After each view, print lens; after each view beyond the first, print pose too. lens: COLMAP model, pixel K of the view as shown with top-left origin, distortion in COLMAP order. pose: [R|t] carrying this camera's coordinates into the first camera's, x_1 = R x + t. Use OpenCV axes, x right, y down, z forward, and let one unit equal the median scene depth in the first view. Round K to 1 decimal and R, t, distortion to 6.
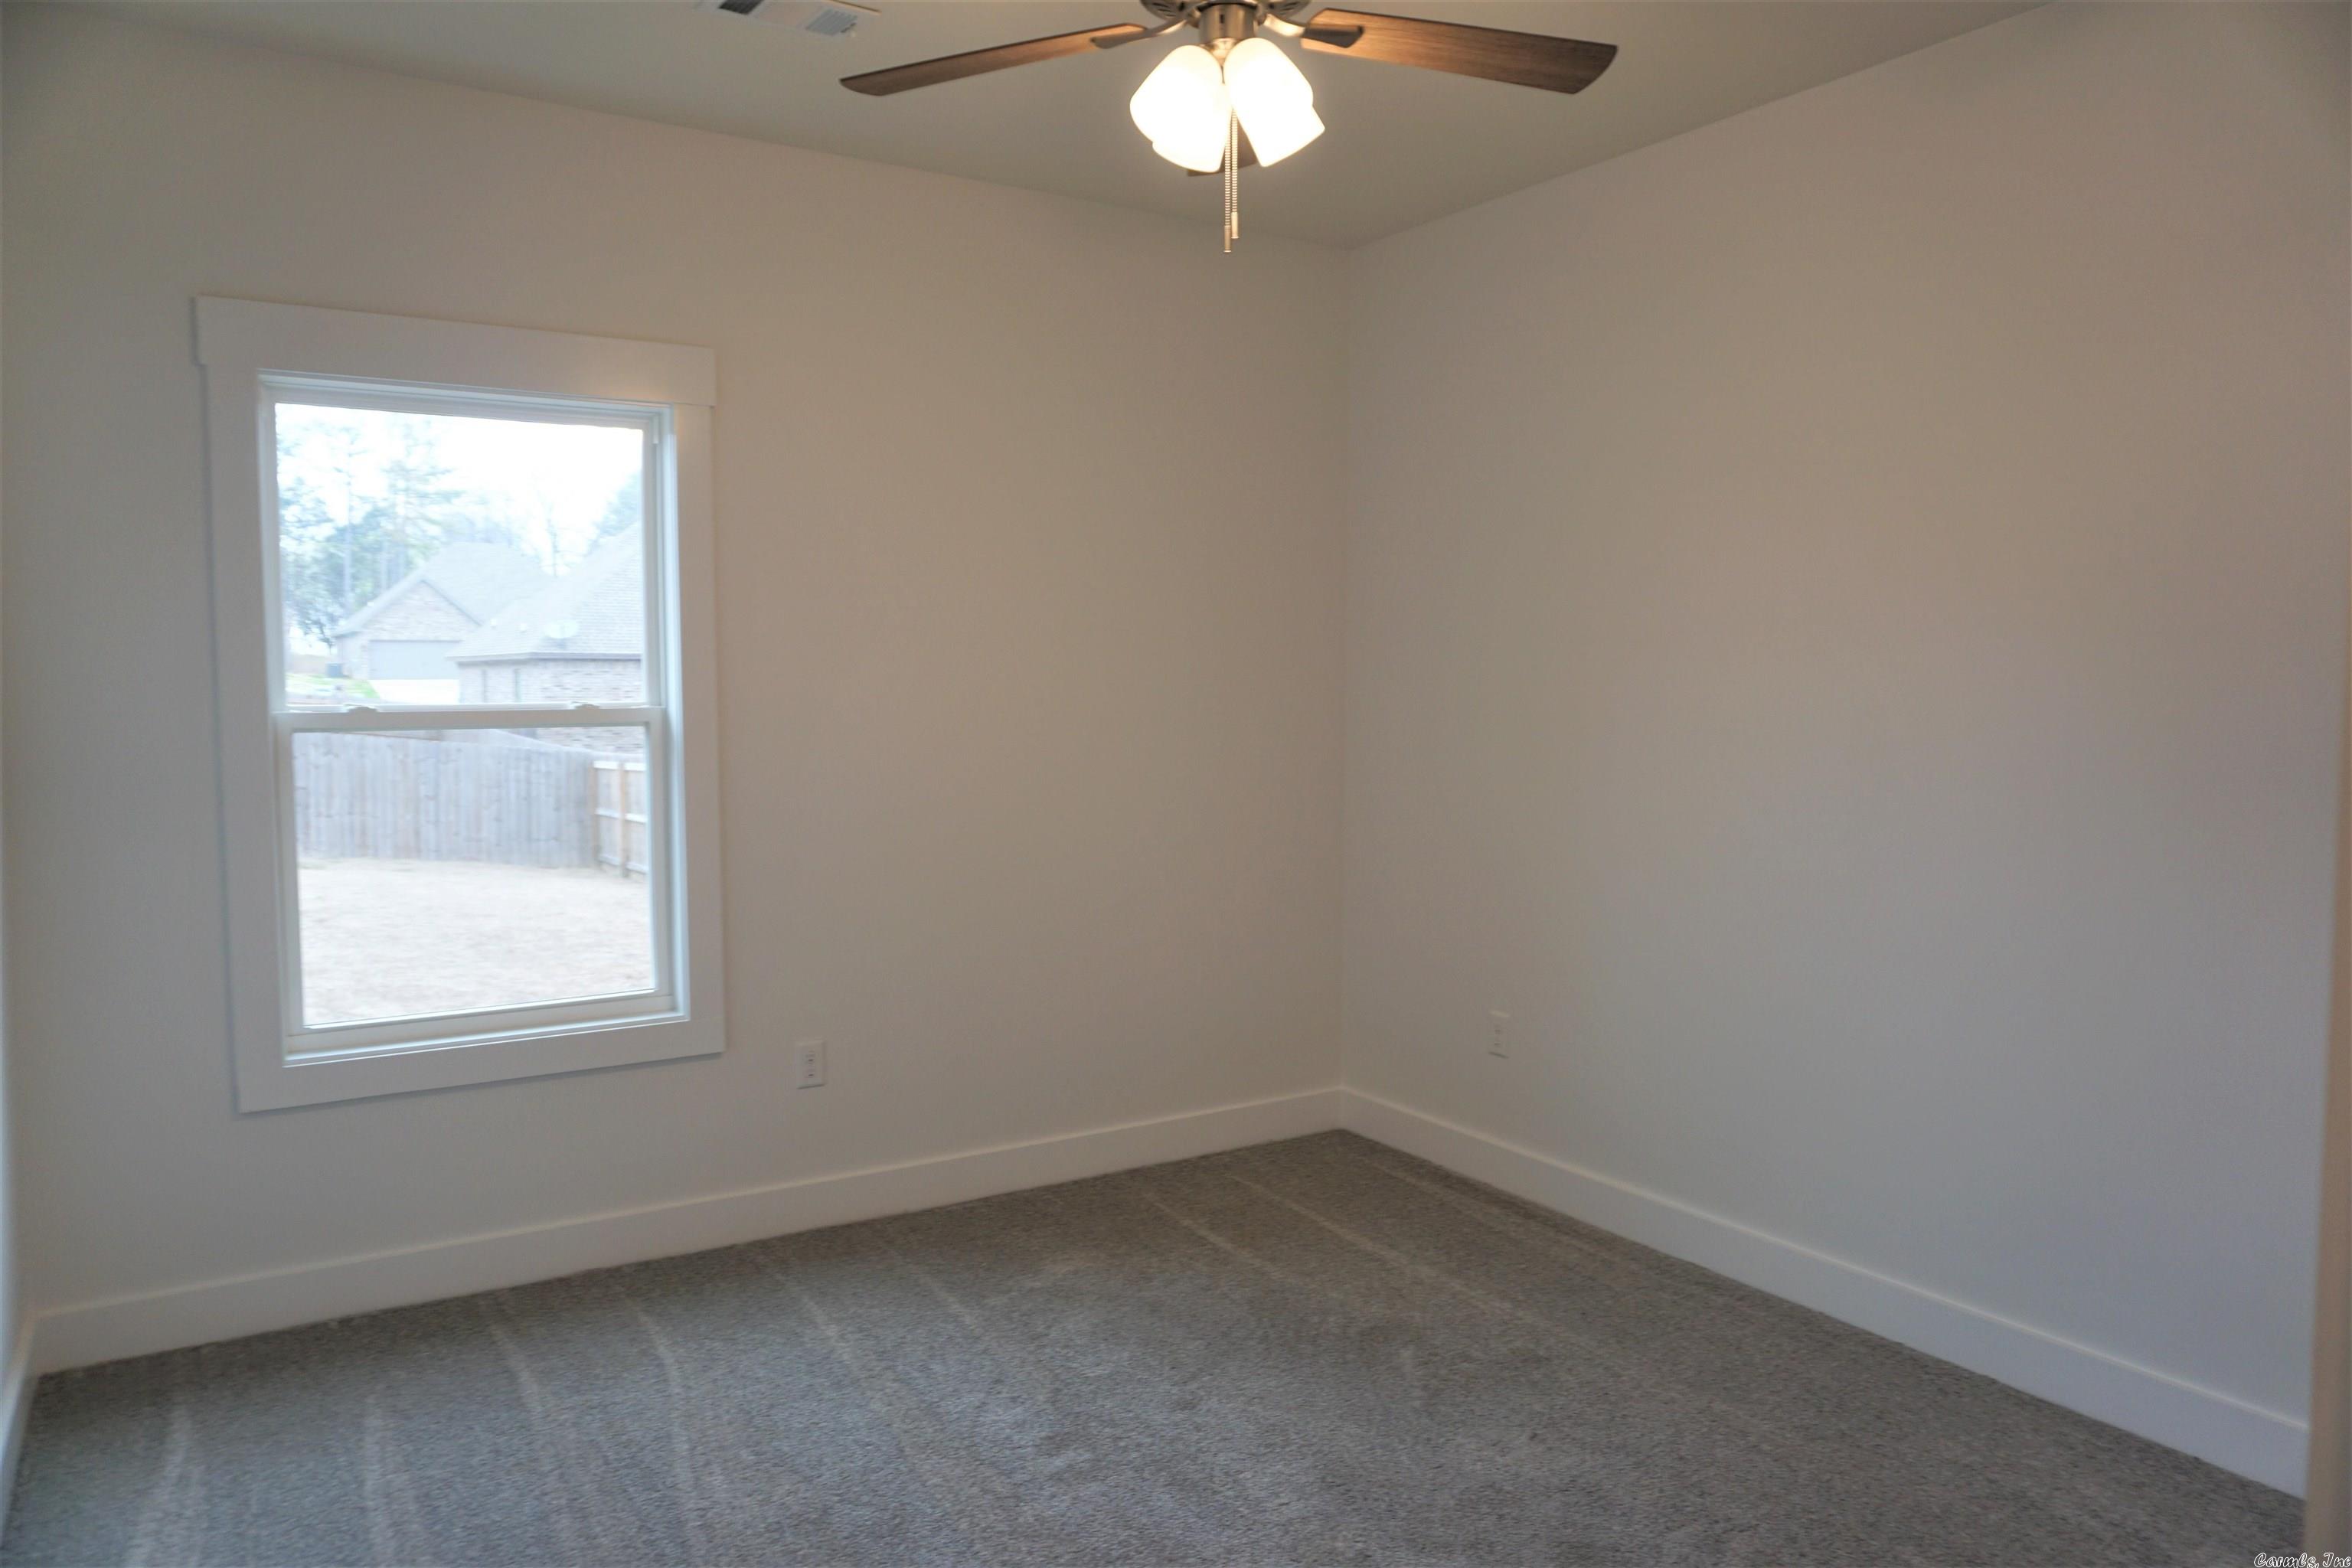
lens RADIAL K [[1590.5, 0, 1184.5], [0, 1590.5, 790.8], [0, 0, 1]] dist [-0.045151, 0.037155]
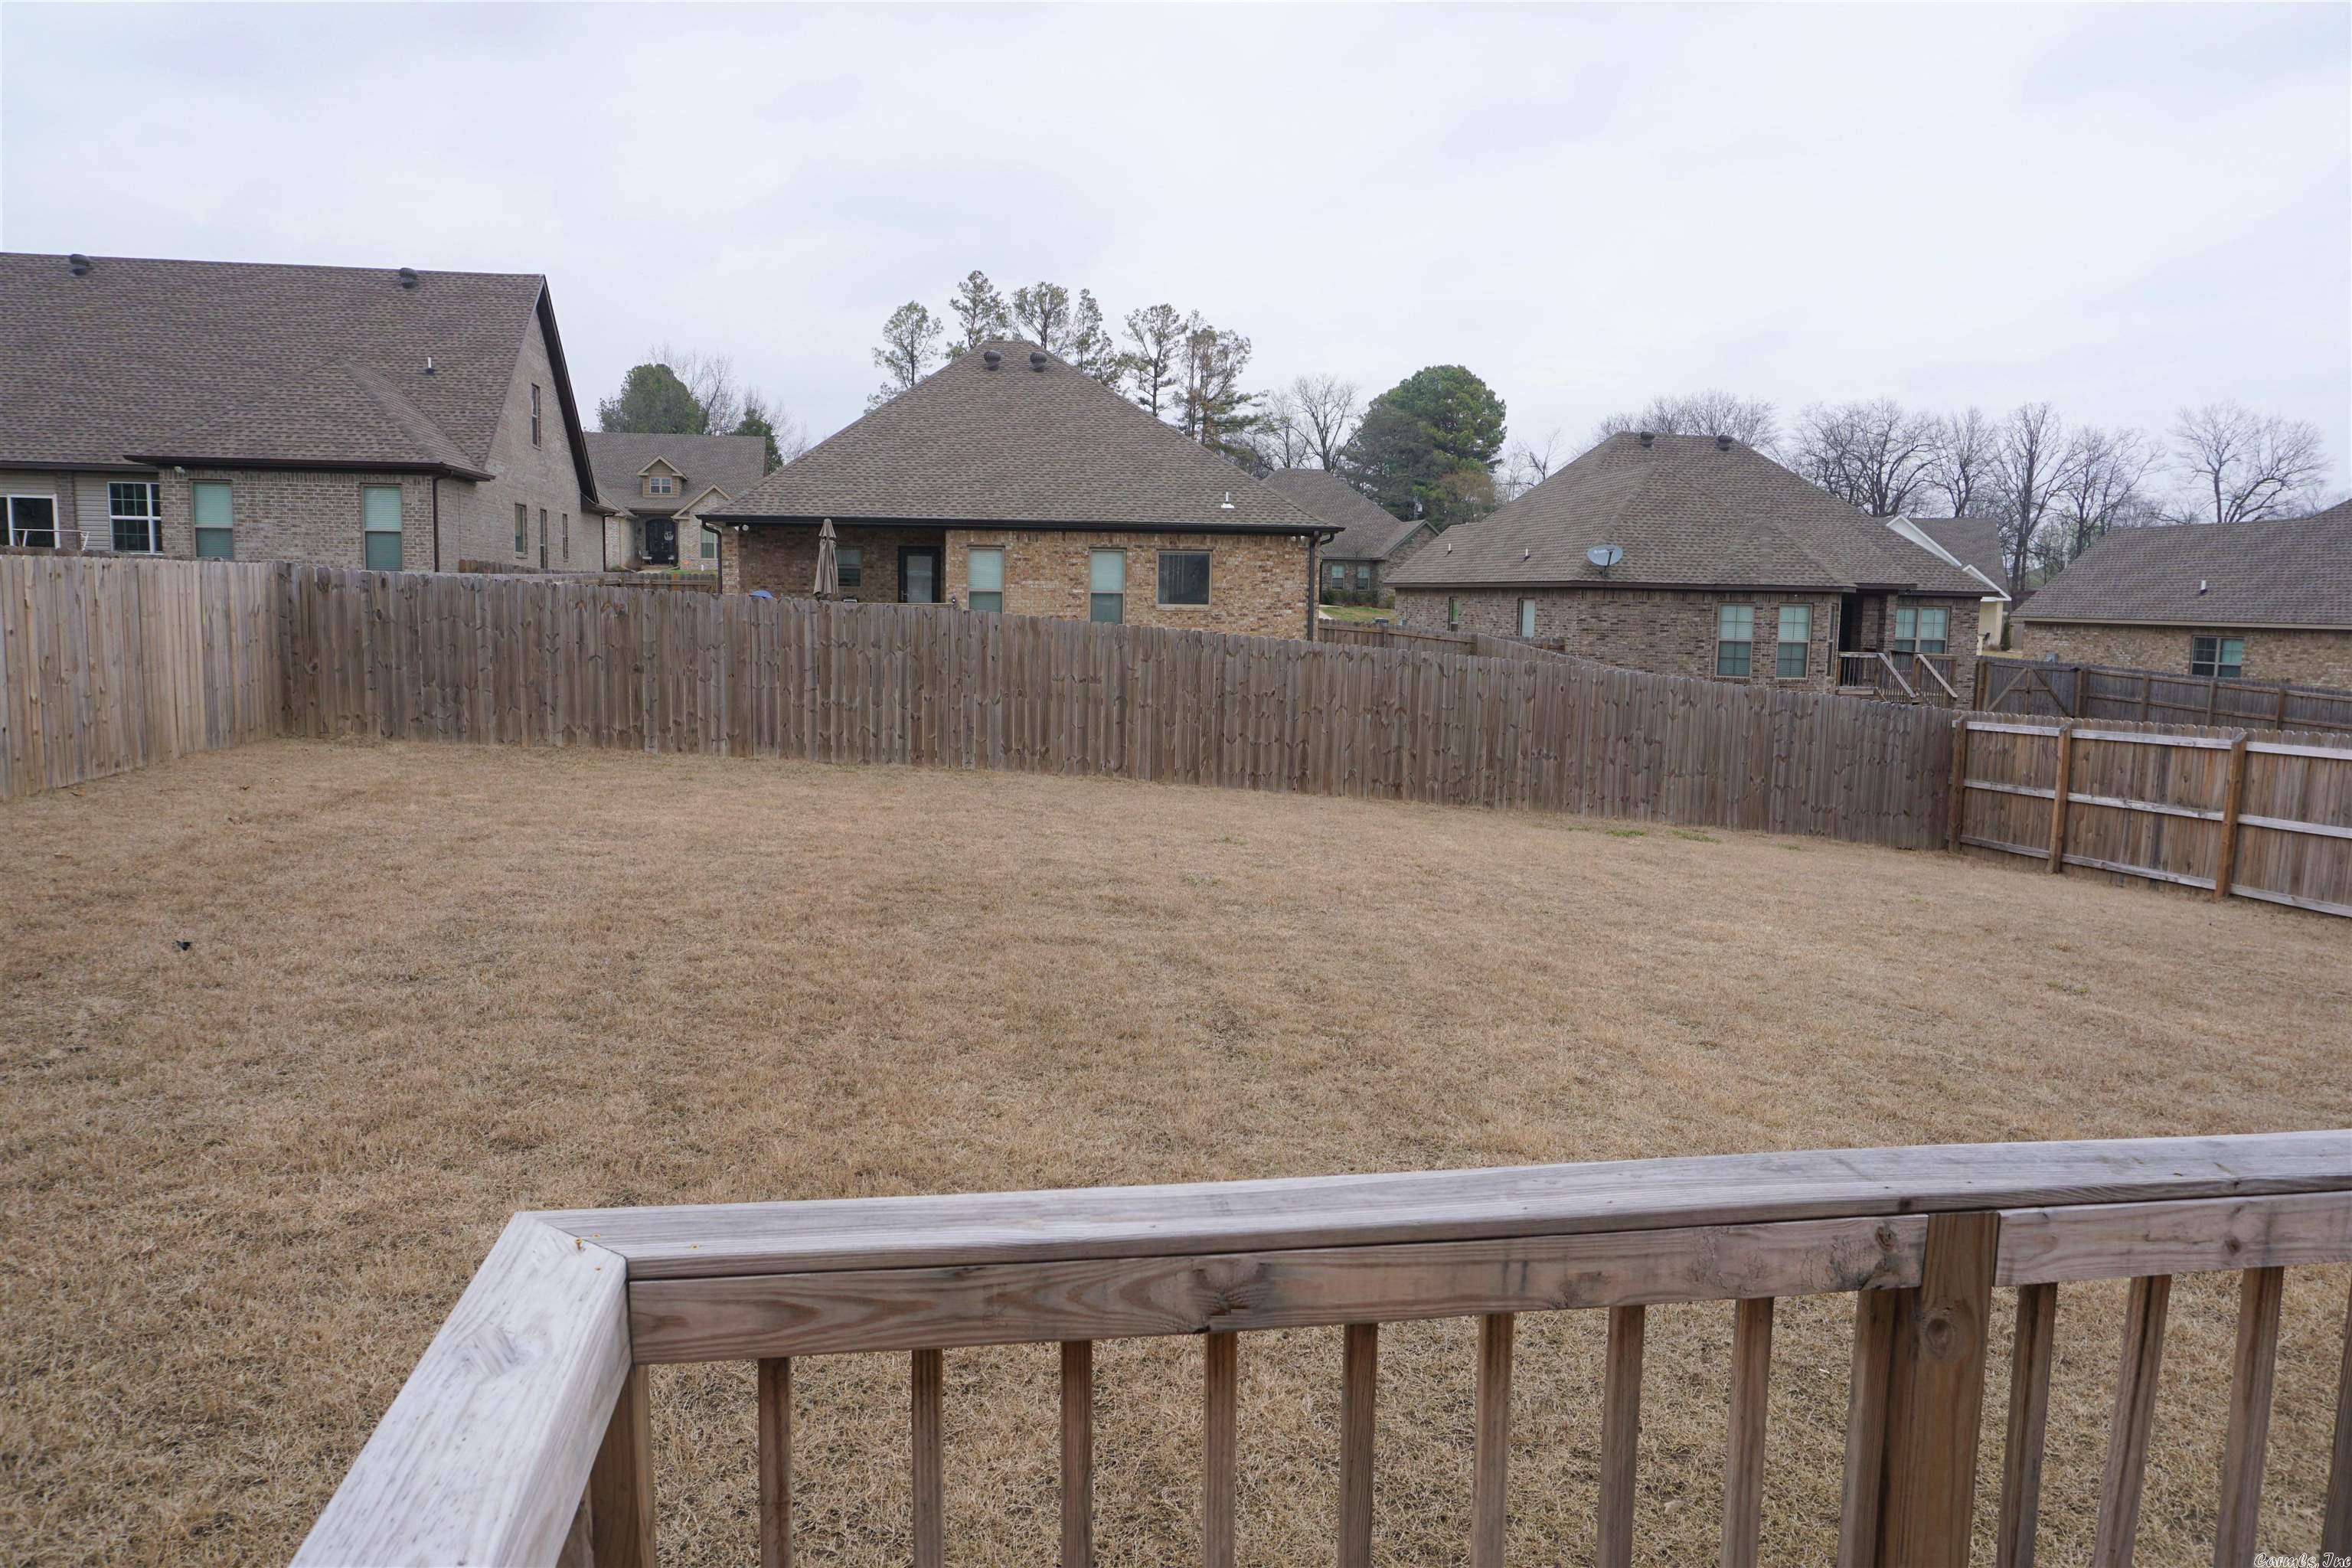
lens RADIAL K [[1590.5, 0, 1186.2], [0, 1590.5, 776.1], [0, 0, 1]] dist [-0.045151, 0.037155]
pose [[0.919881, 0.056711, -0.388075, -0.424024], [-0.042159, 0.998055, 0.045918, -0.010848], [0.389924, -0.025878, 0.920483, 0.096667]]
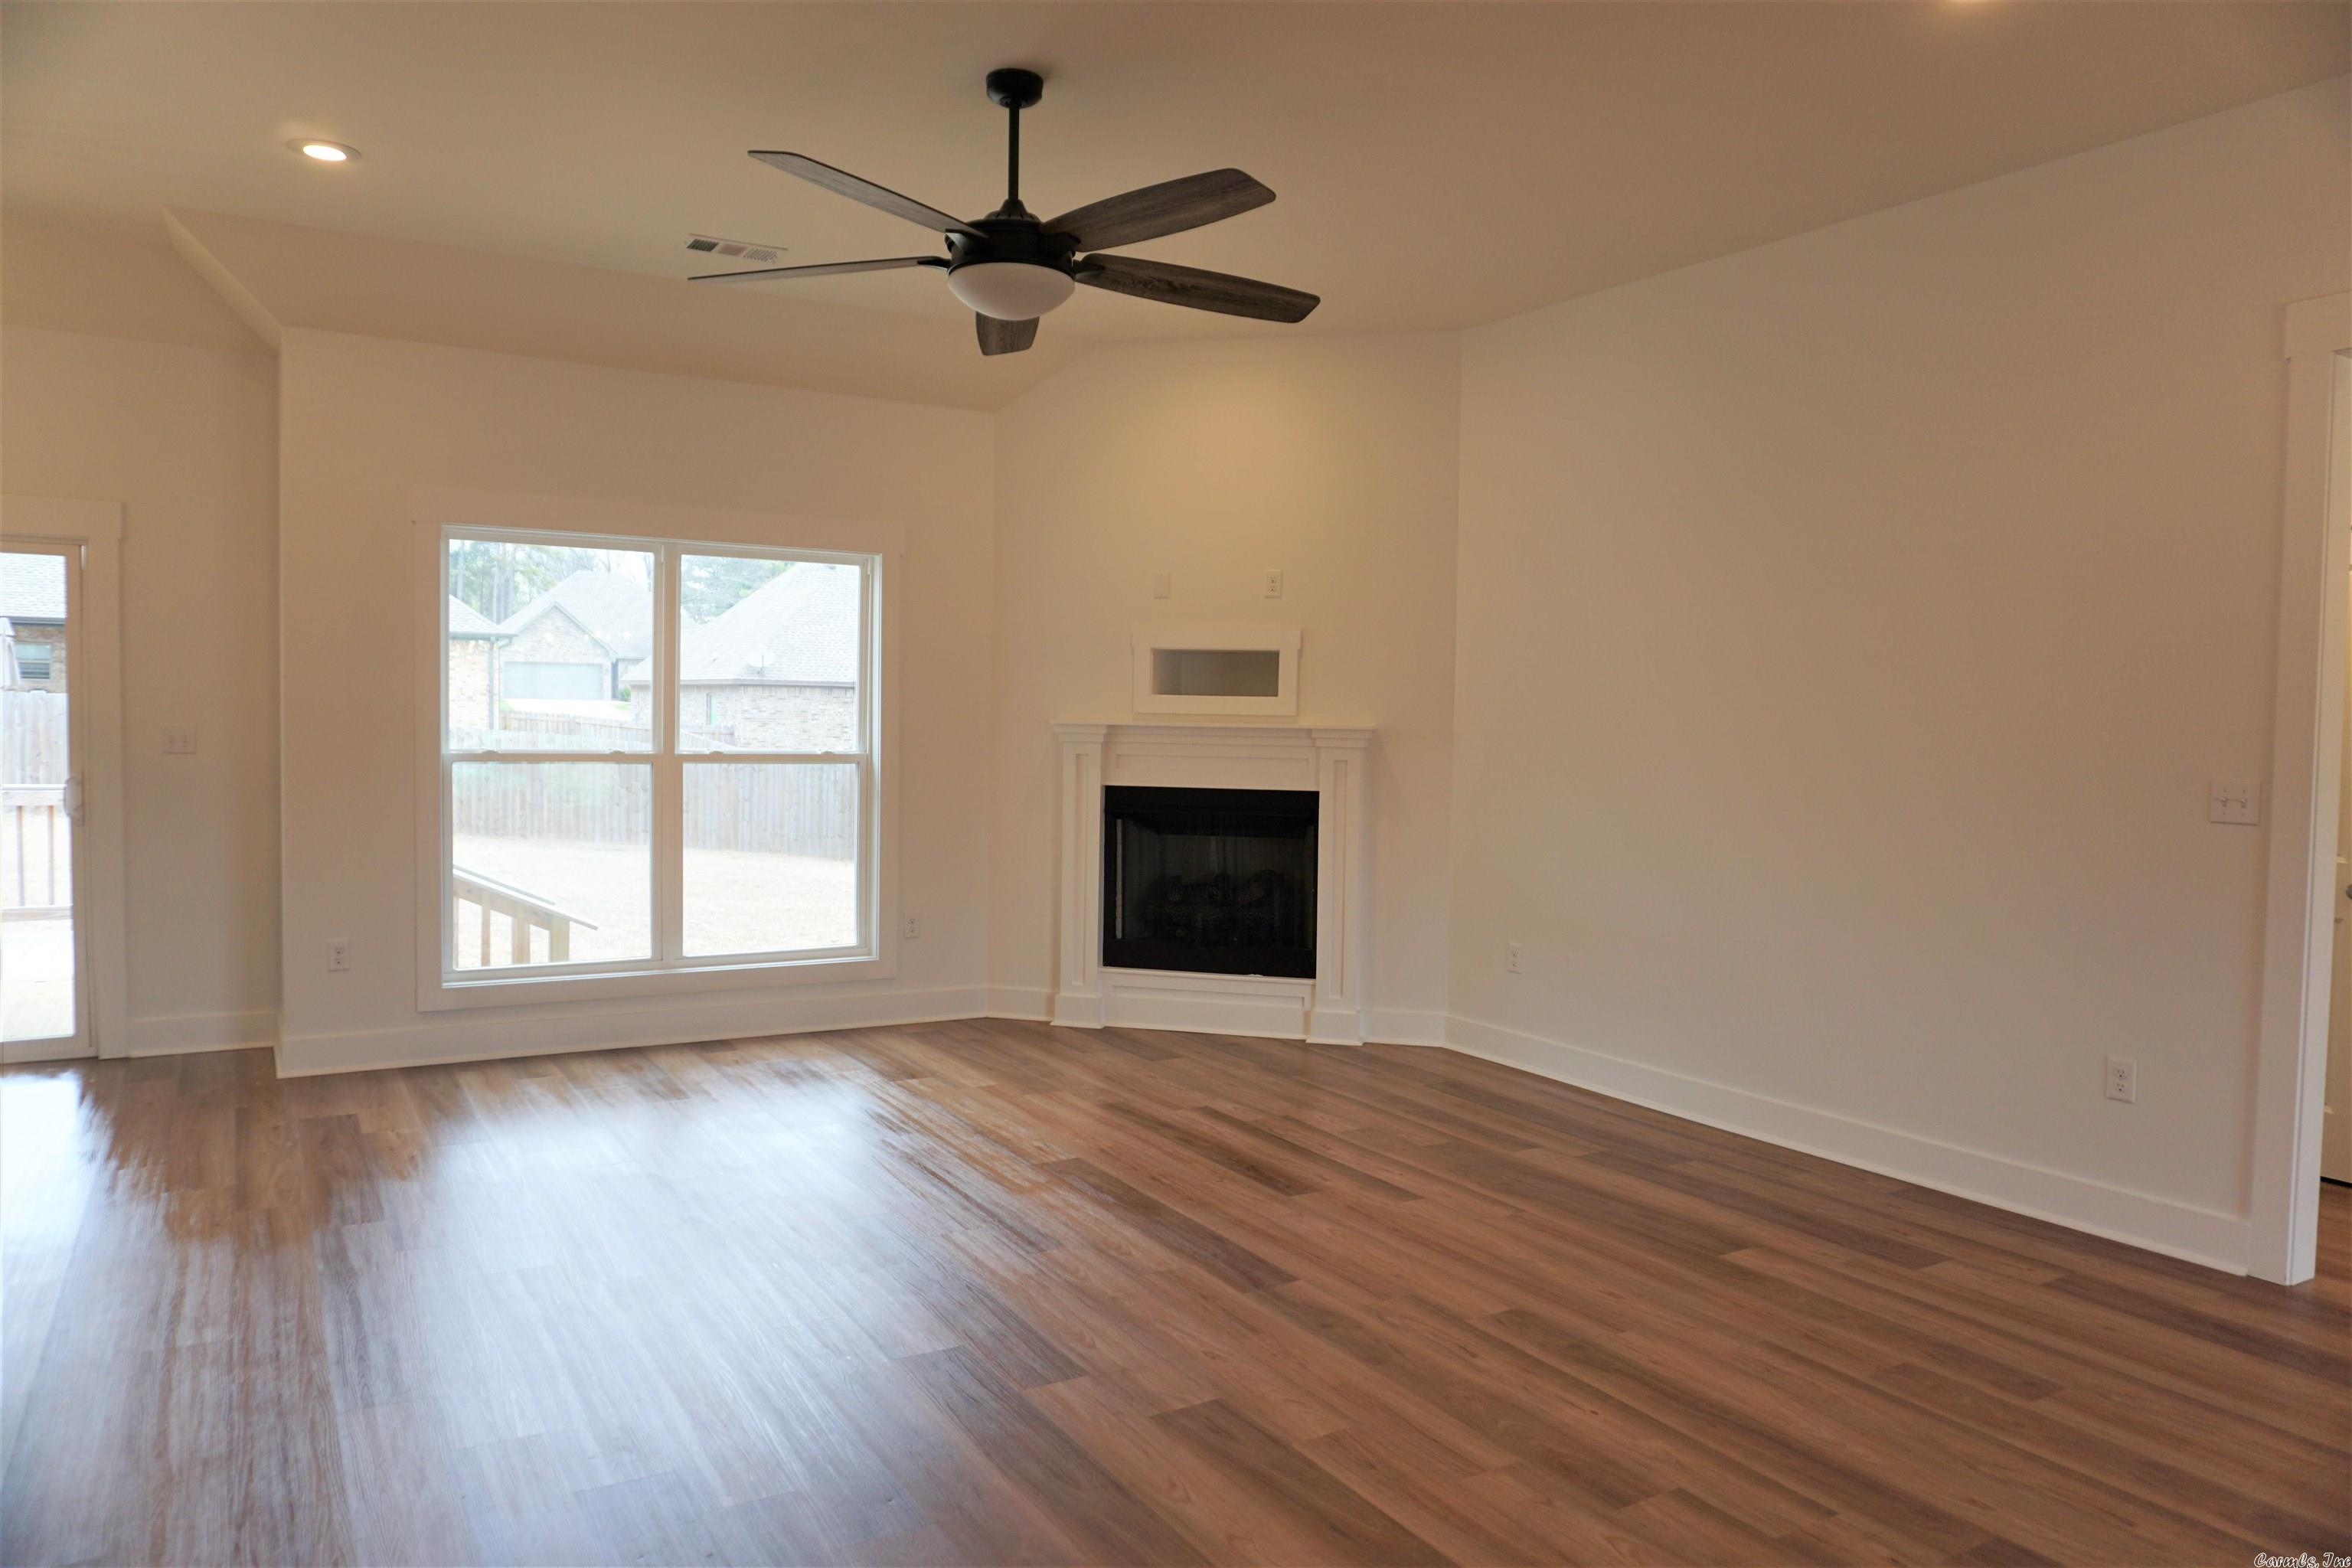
lens RADIAL K [[1590.5, 0, 1185.6], [0, 1590.5, 774.1], [0, 0, 1]] dist [-0.045151, 0.037155]
pose [[0.999609, 0.017180, -0.022076, -0.106226], [-0.017821, 0.999416, -0.029173, 0.013784], [0.021562, 0.029555, 0.999331, -0.211190]]
